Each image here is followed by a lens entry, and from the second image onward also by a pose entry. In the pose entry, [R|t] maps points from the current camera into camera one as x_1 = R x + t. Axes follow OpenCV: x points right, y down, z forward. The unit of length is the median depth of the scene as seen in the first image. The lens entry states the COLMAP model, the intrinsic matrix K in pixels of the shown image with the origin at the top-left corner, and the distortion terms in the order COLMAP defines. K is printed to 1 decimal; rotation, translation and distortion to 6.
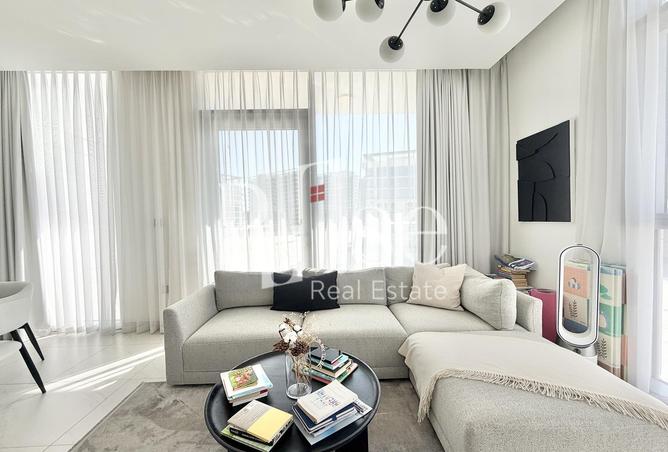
lens RADIAL K [[270.8, 0, 335.1], [0, 270.8, 232.8], [0, 0, 1]] dist [0.015086, -0.000143]
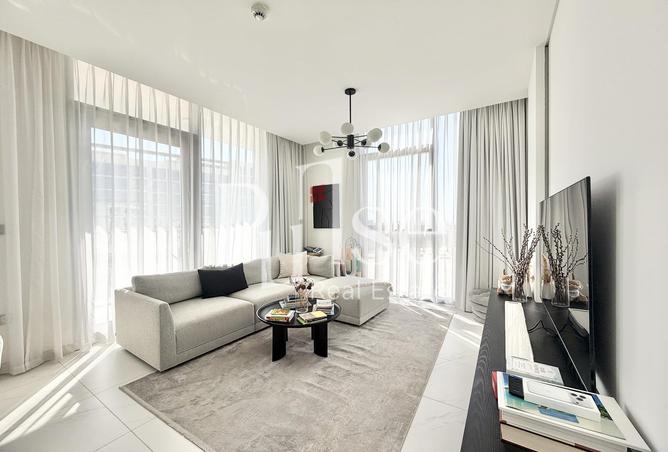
lens RADIAL K [[270.8, 0, 335.1], [0, 270.8, 232.8], [0, 0, 1]] dist [0.015086, -0.000143]
pose [[0.565206, -0.014140, 0.824829, -0.784347], [0.041614, 0.999069, -0.011388, 0.017733], [-0.823900, 0.040761, 0.565268, -0.181984]]
